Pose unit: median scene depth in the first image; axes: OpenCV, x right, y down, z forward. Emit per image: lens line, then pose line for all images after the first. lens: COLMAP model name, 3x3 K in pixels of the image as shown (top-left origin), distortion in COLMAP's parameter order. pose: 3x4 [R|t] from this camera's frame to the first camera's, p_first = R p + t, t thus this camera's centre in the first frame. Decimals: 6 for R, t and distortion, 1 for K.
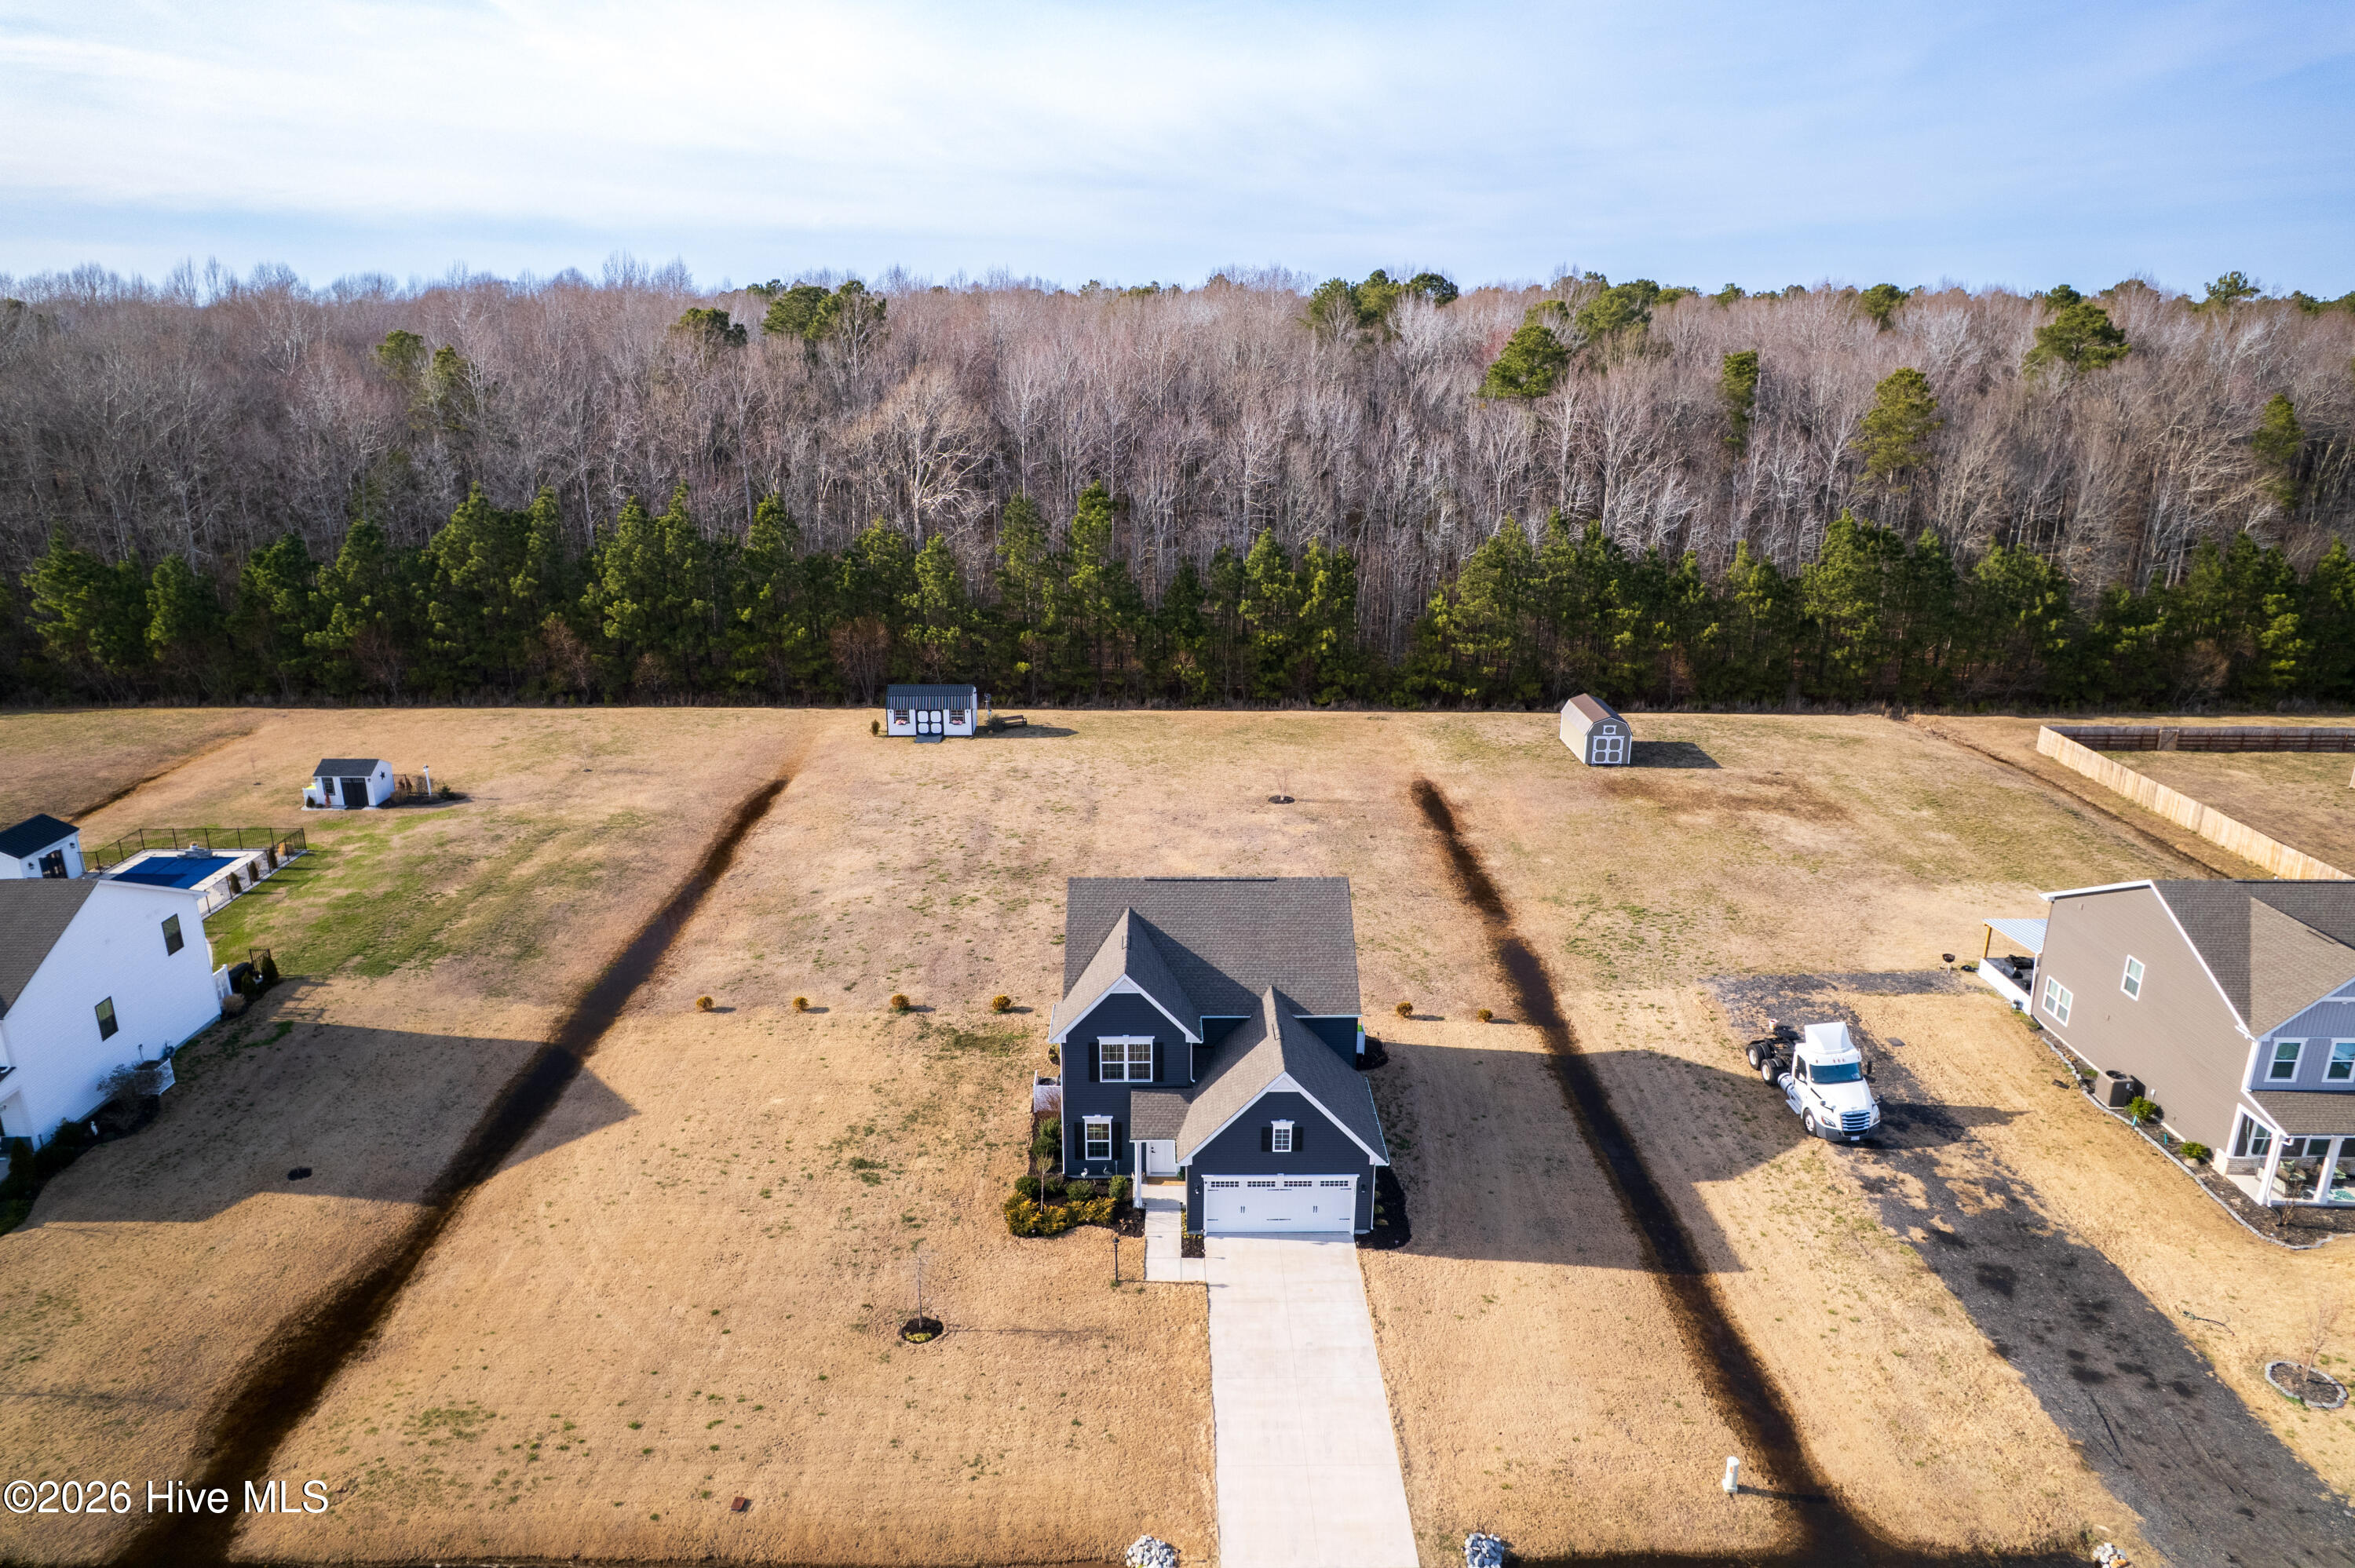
lens RADIAL K [[1518.0, 0, 1178.6], [0, 1518.0, 789.1], [0, 0, 1]] dist [-0.076007, 0.076537]
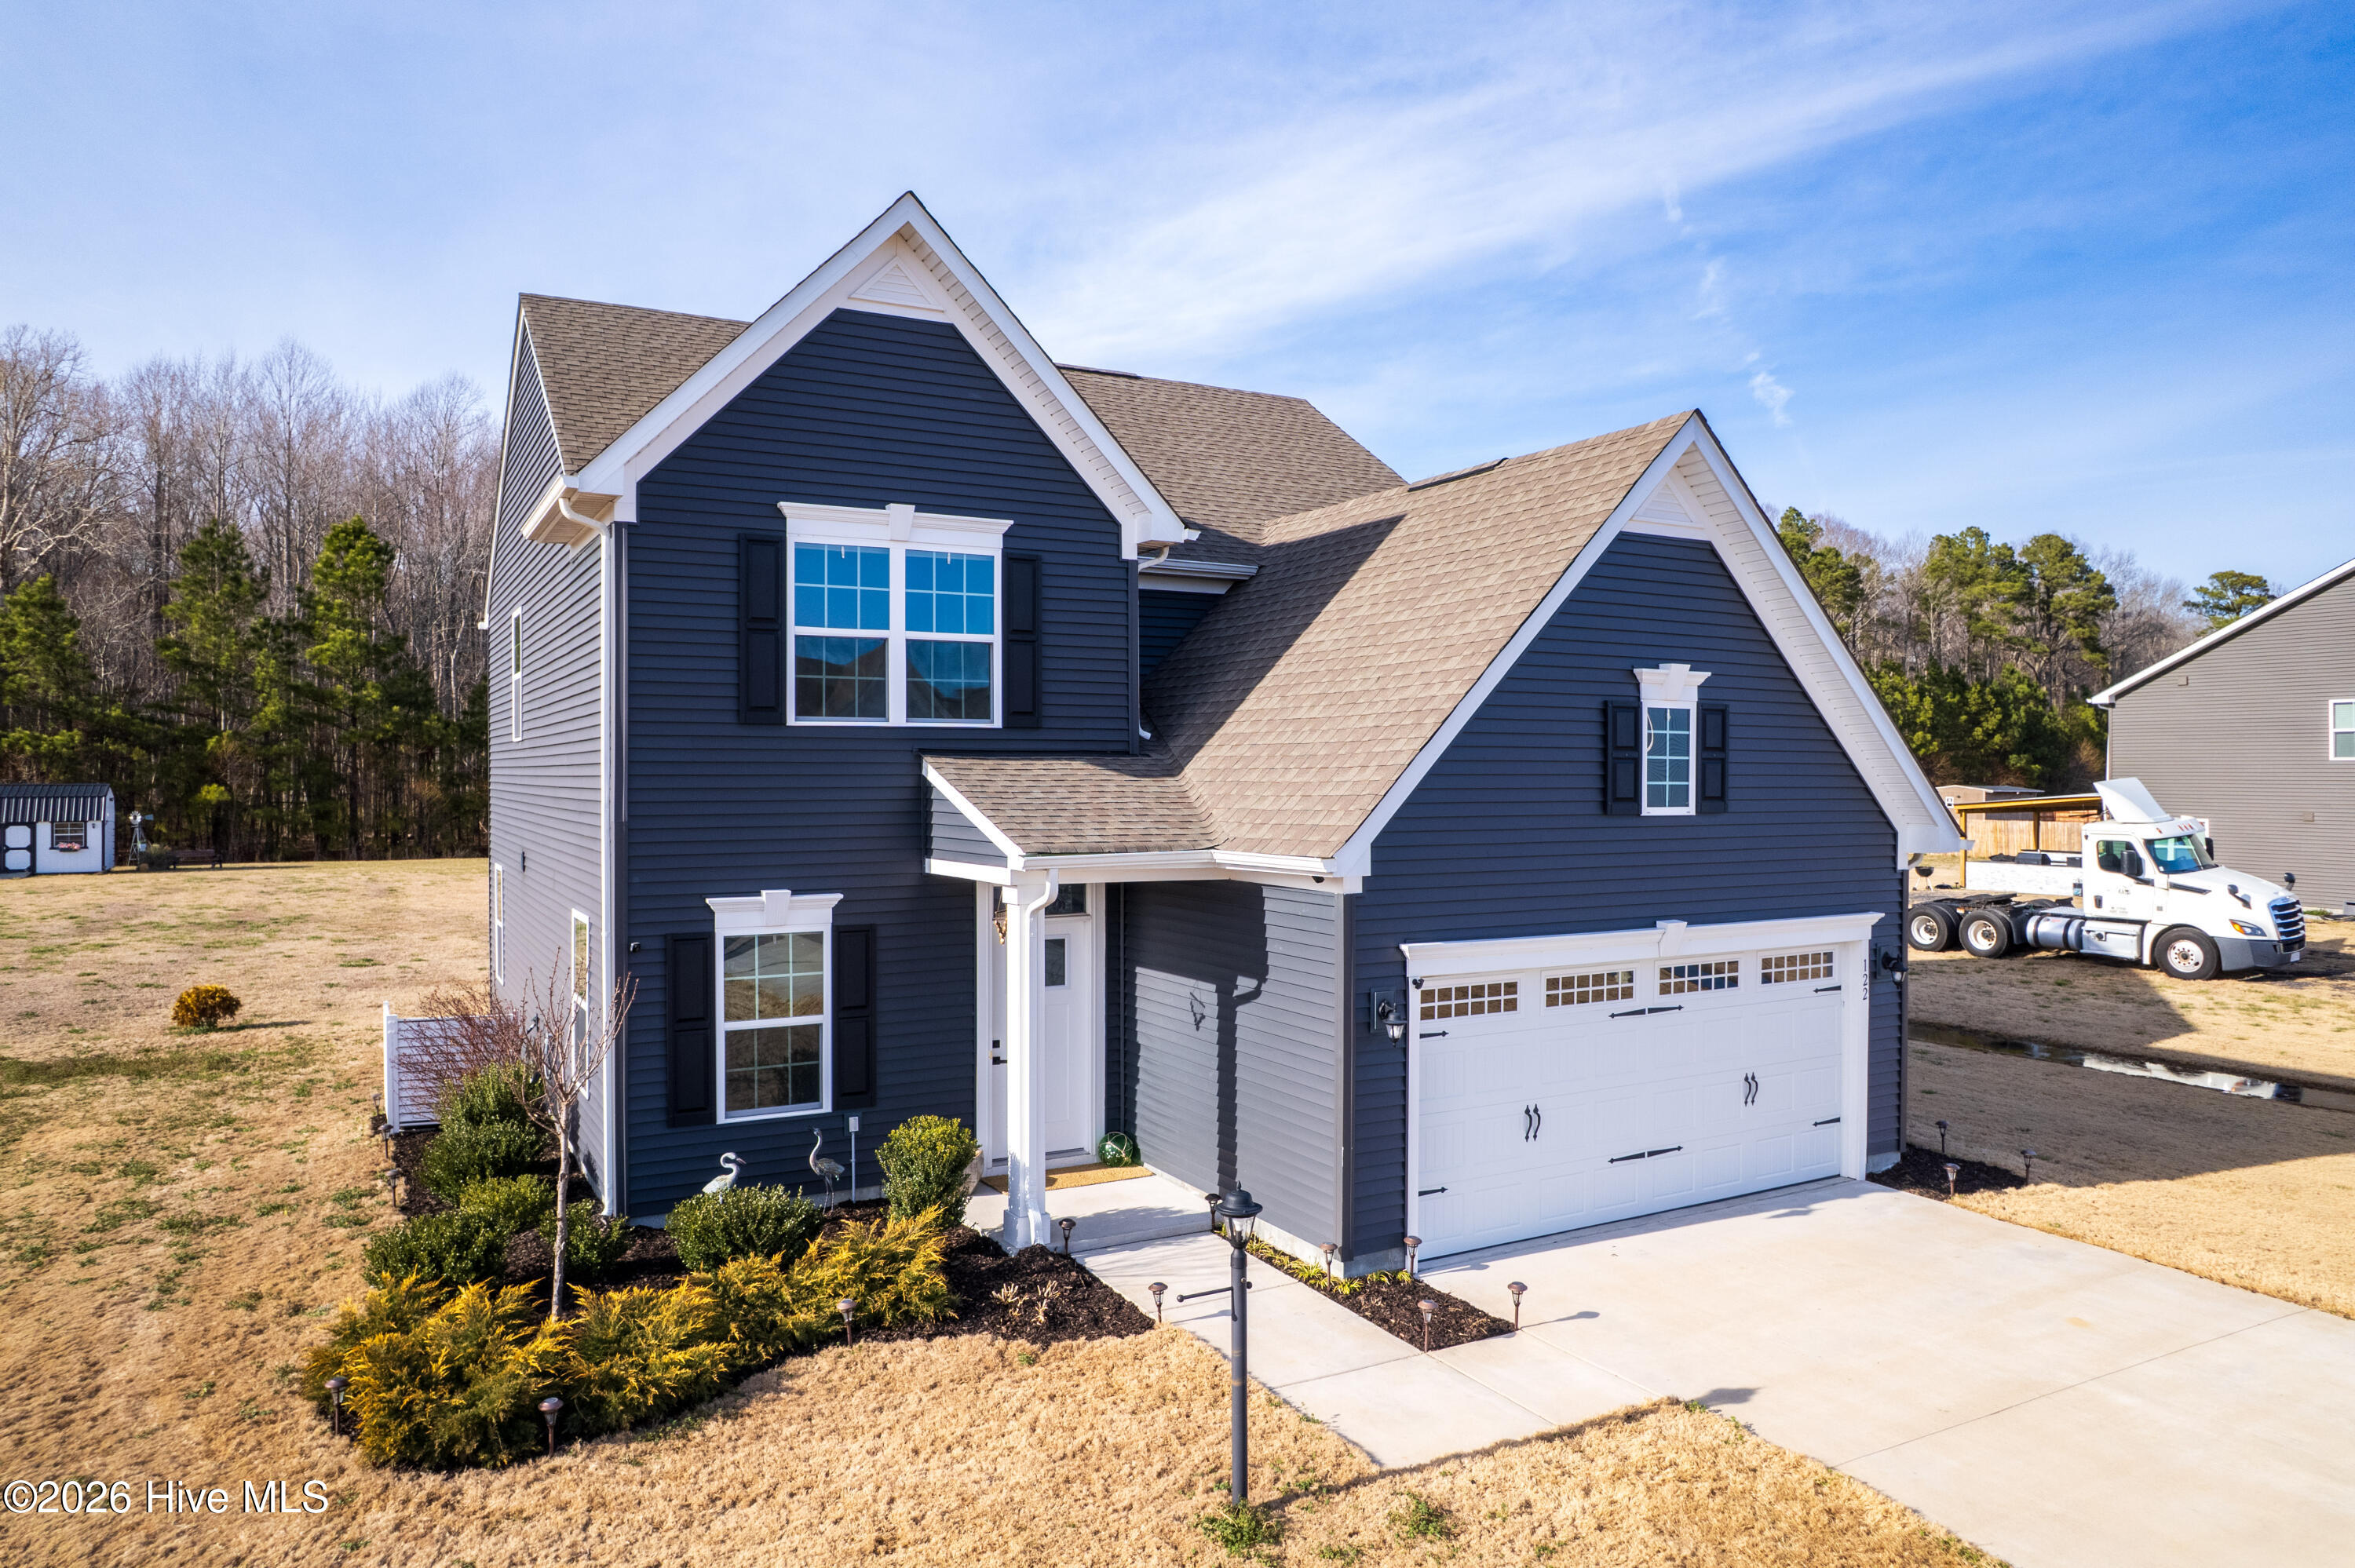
lens RADIAL K [[1518.0, 0, 1178.6], [0, 1518.0, 789.1], [0, 0, 1]] dist [-0.076007, 0.076537]
pose [[0.879349, -0.005398, 0.476146, -0.088339], [0.148573, 0.953127, -0.263582, 0.221040], [-0.452405, 0.302523, 0.838933, 0.638907]]
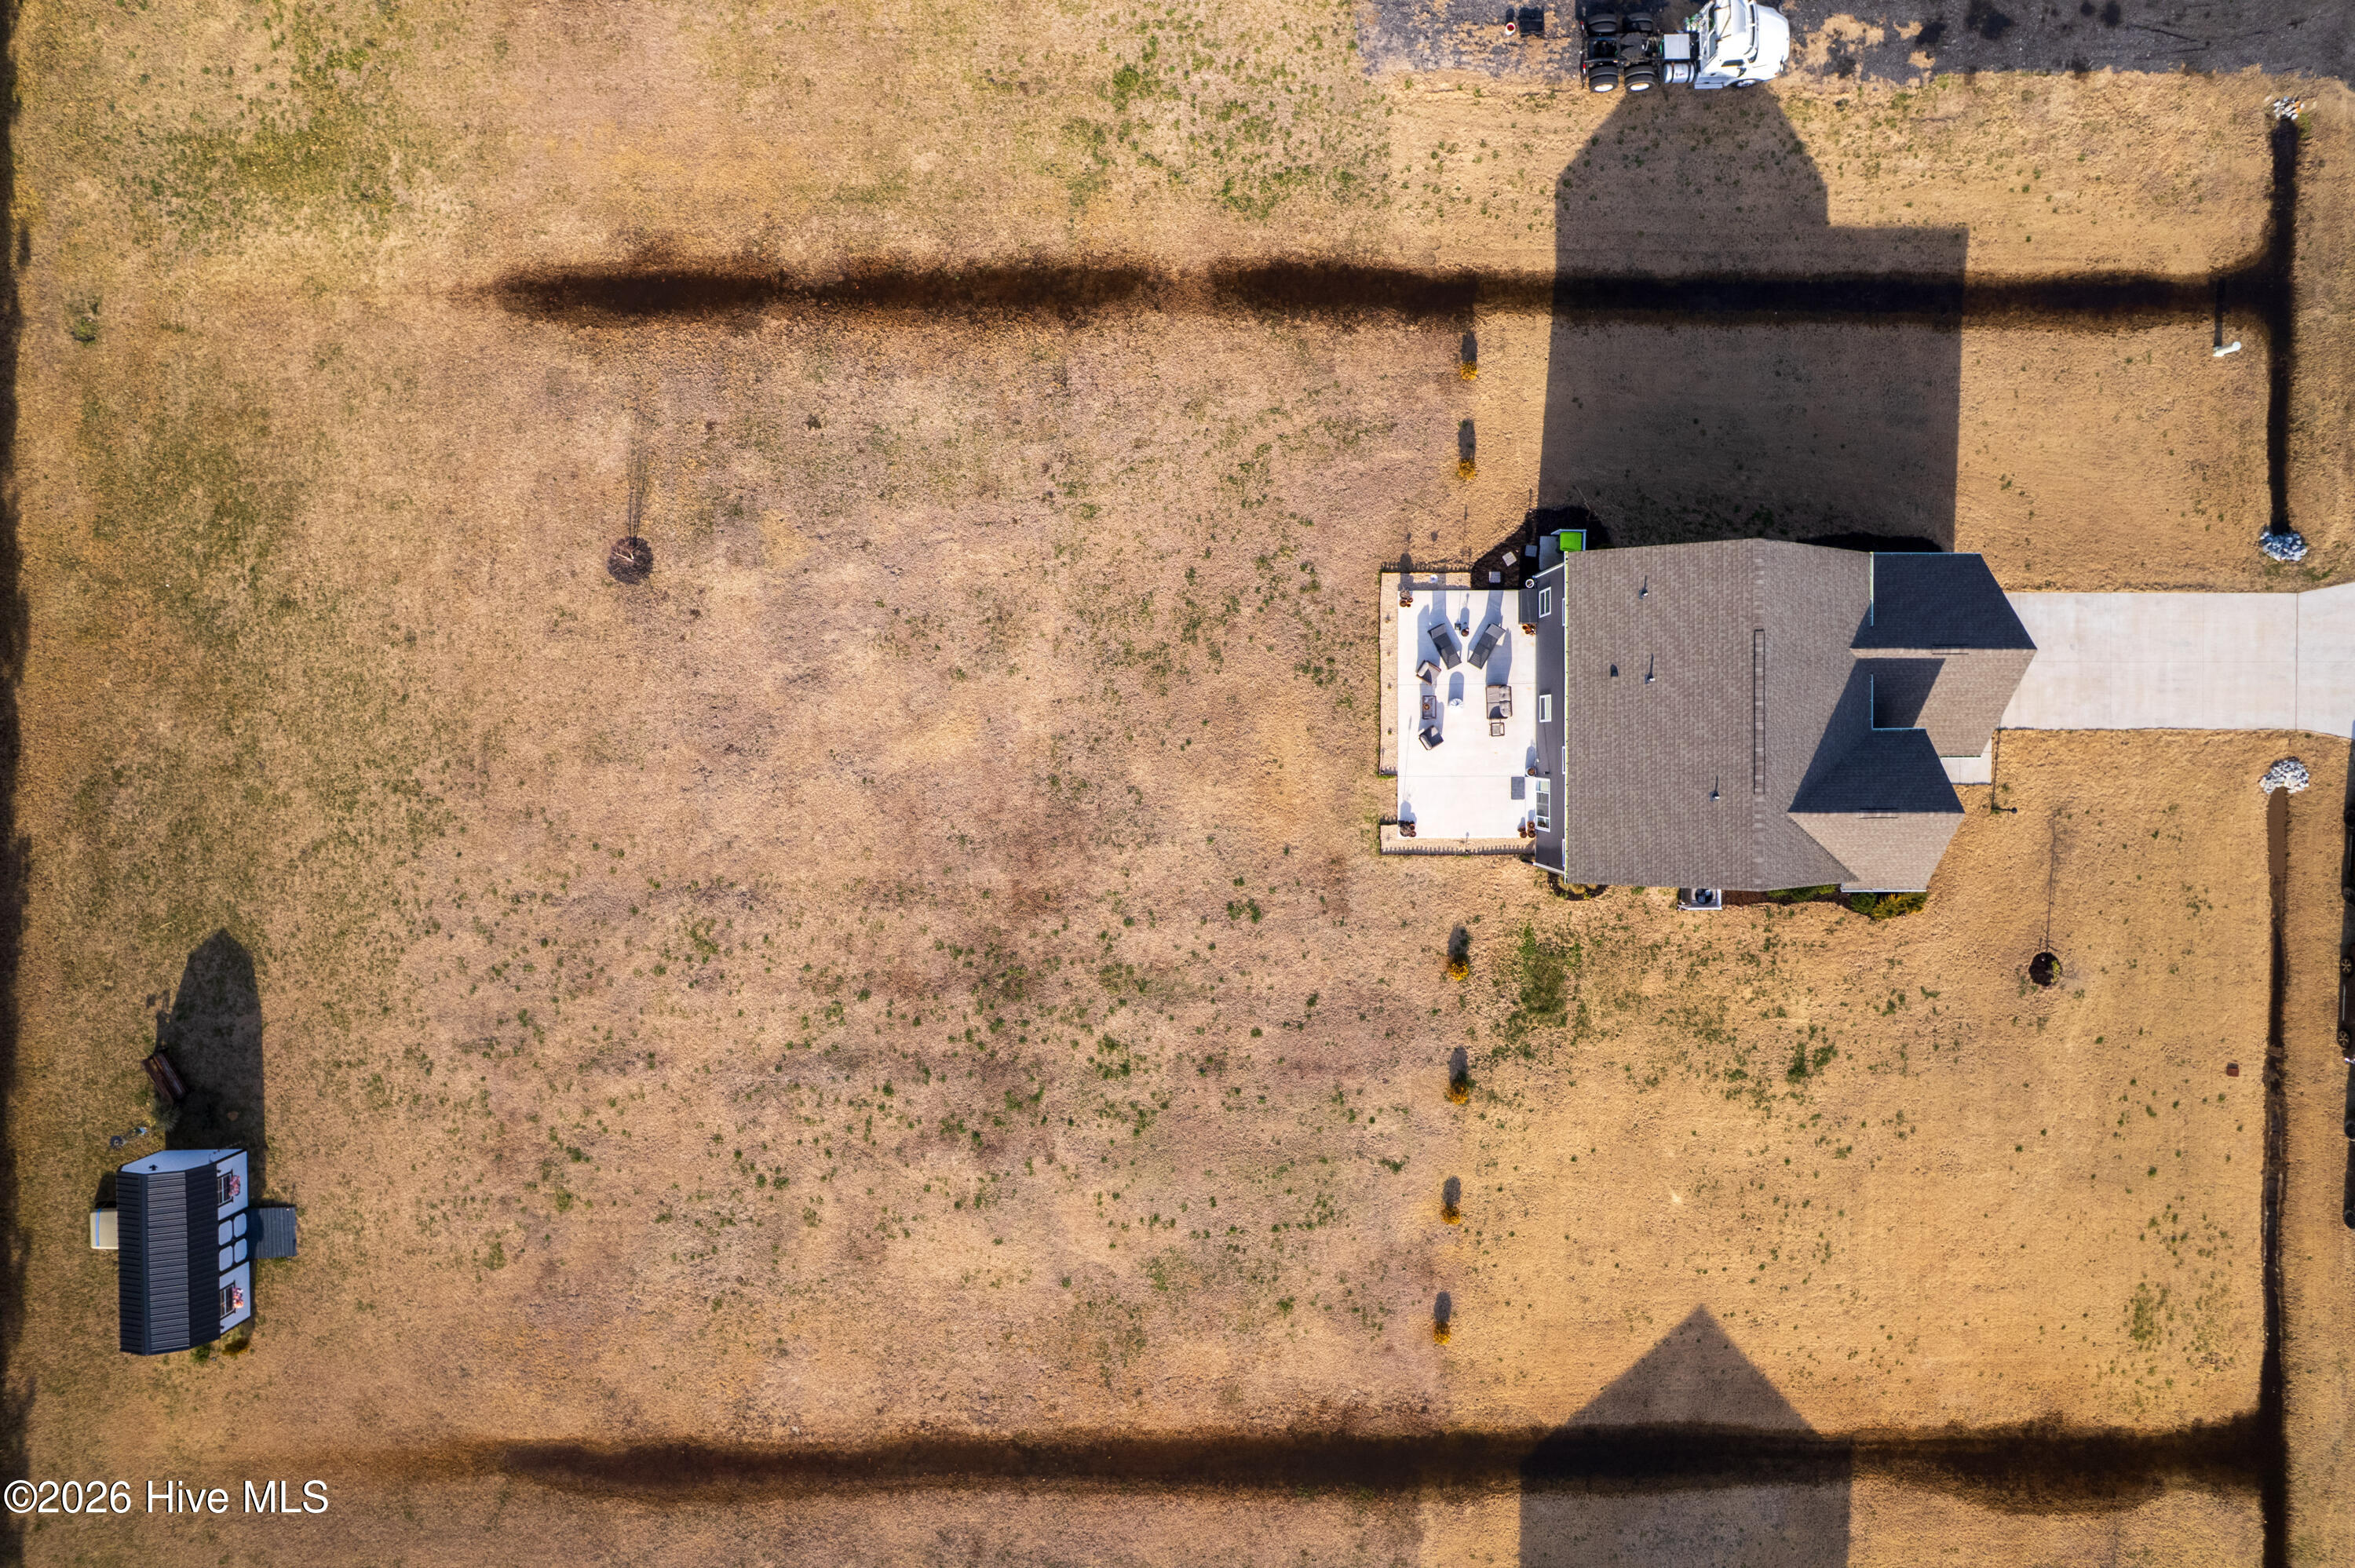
lens RADIAL K [[1524.4, 0, 1189.9], [0, 1524.4, 754.0], [0, 0, 1]] dist [-0.060321, 0.059116]
pose [[0.010368, -0.999824, -0.015622, 0.008862], [0.287003, -0.011990, 0.957855, -0.699284], [-0.957874, -0.014414, 0.286828, 0.938583]]
